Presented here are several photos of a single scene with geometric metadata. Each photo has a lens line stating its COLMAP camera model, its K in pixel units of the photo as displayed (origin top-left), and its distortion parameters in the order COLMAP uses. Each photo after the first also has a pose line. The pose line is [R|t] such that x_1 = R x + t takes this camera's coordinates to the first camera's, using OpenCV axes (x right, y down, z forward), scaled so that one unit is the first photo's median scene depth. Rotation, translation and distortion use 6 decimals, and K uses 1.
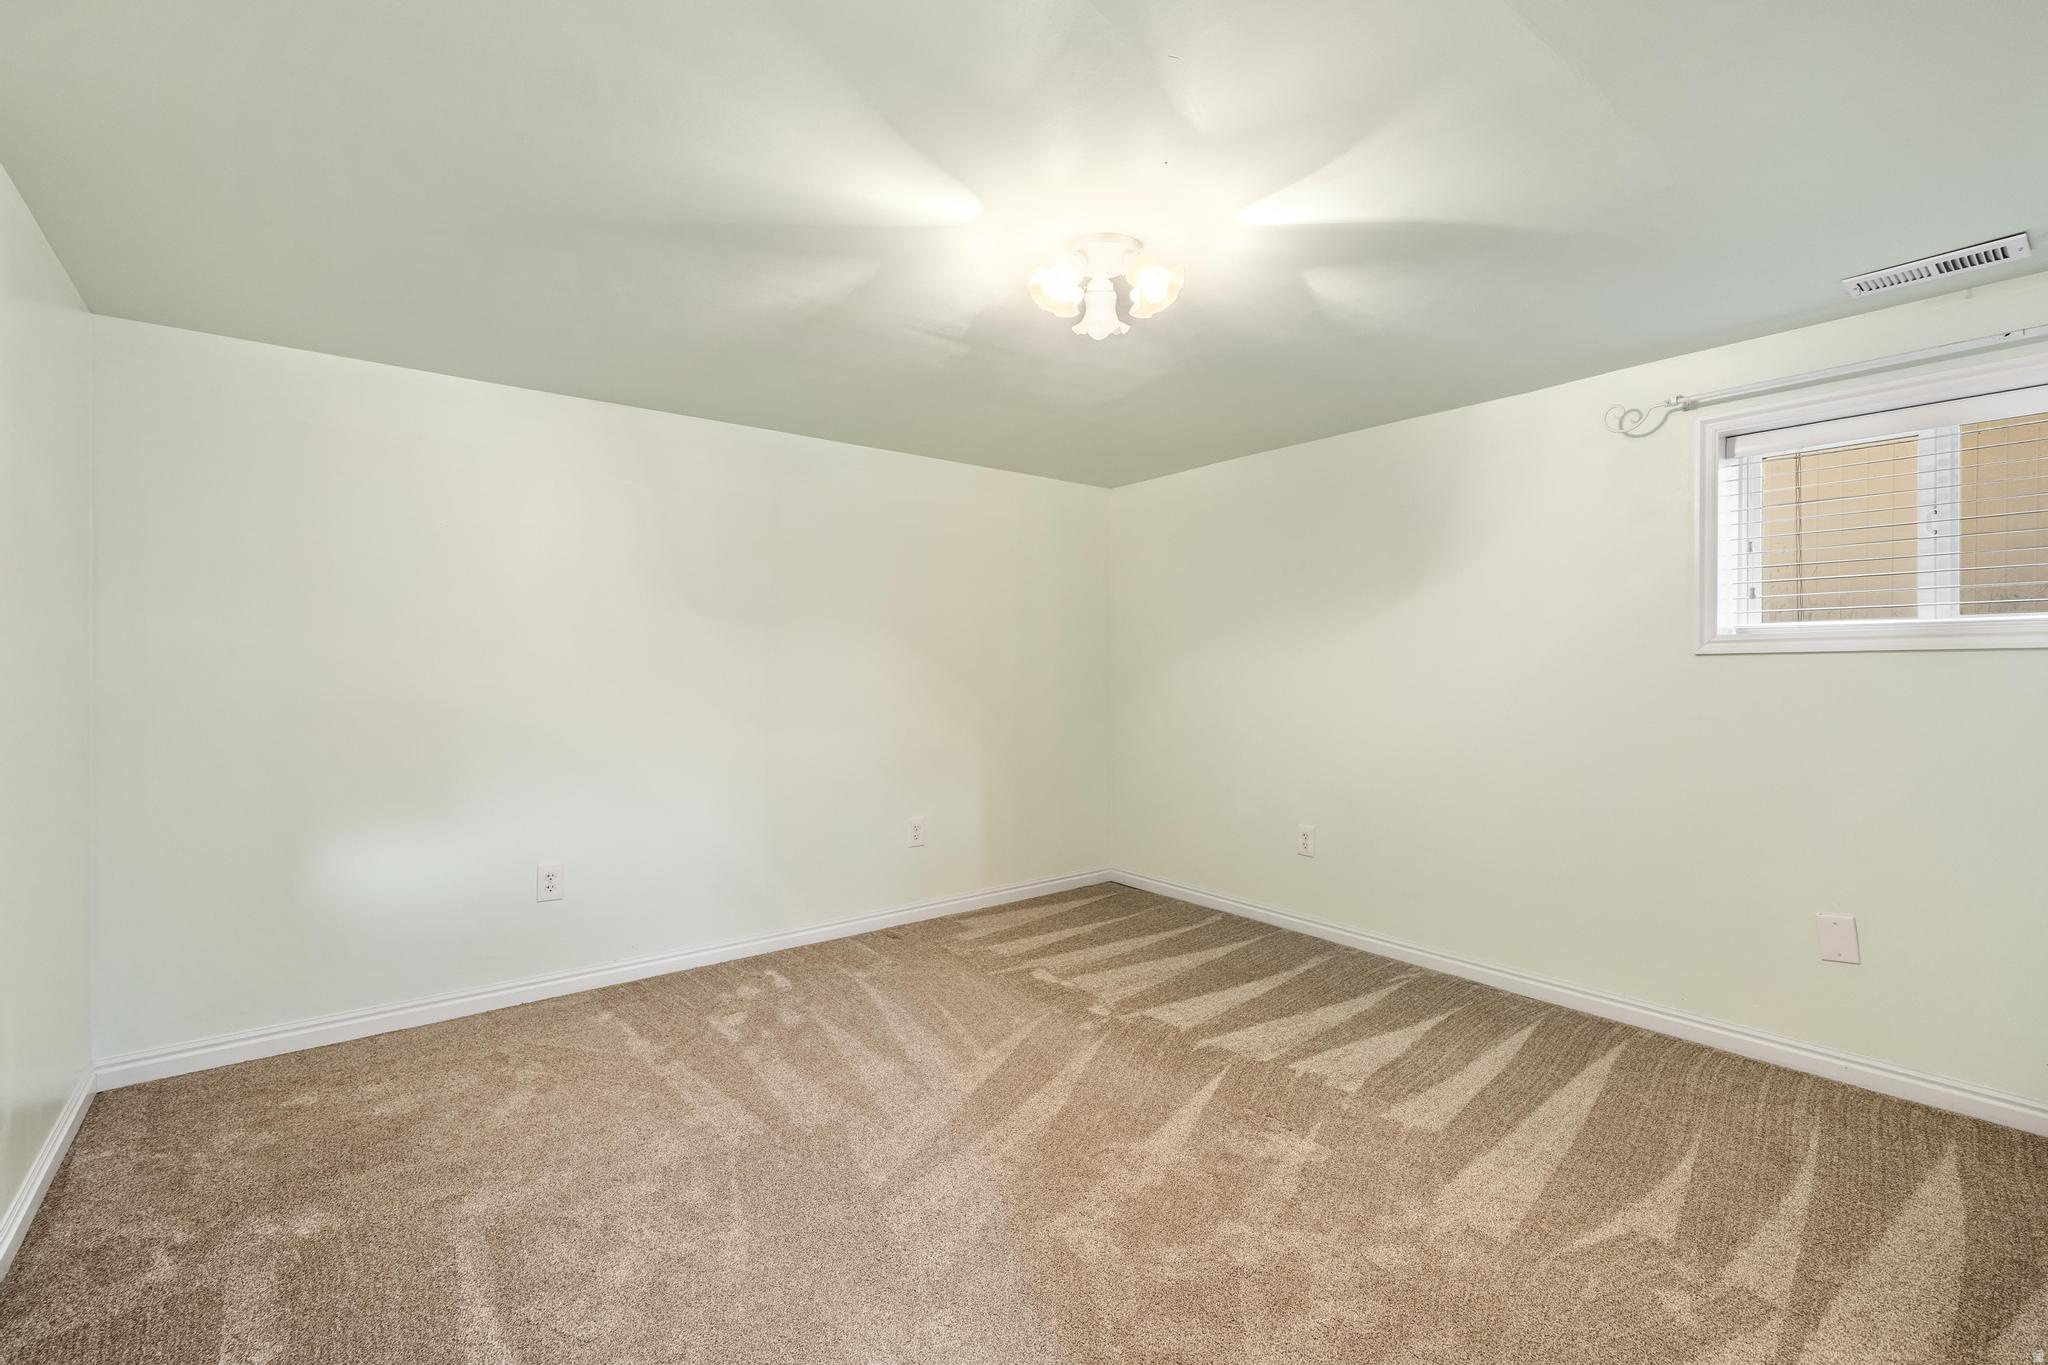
lens RADIAL K [[912.9, 0, 1021.9], [0, 912.9, 672.5], [0, 0, 1]] dist [0.000116, 0.000331]
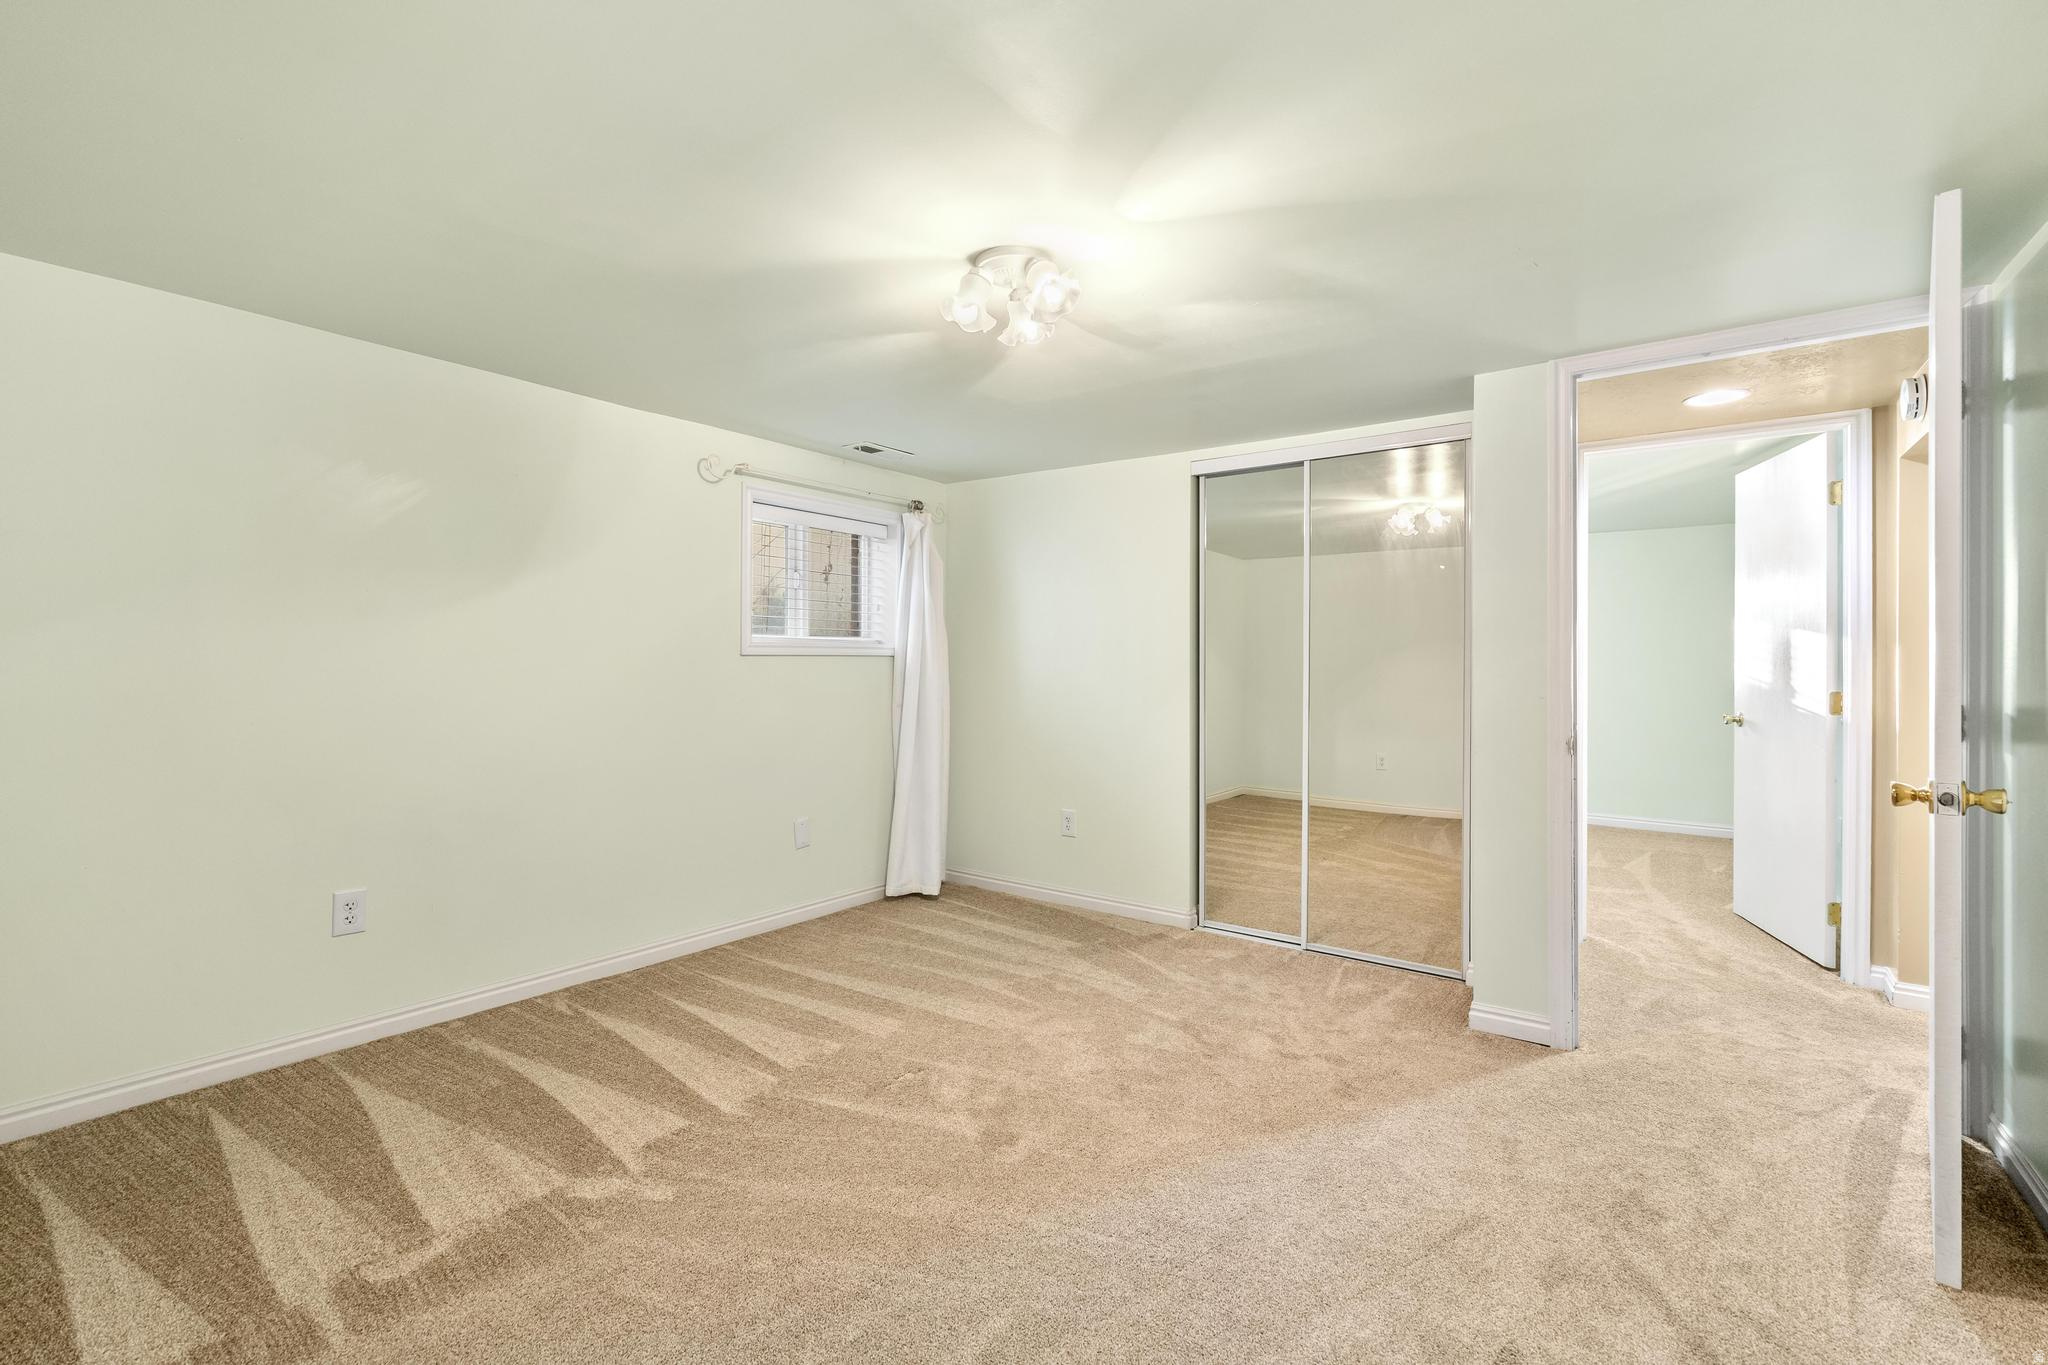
lens RADIAL K [[912.9, 0, 1021.9], [0, 912.9, 672.5], [0, 0, 1]] dist [0.000116, 0.000331]
pose [[-0.288473, -0.012085, 0.957412, -0.660258], [-0.008166, 0.999915, 0.010161, -0.010930], [-0.957453, -0.004887, -0.288547, 0.952050]]
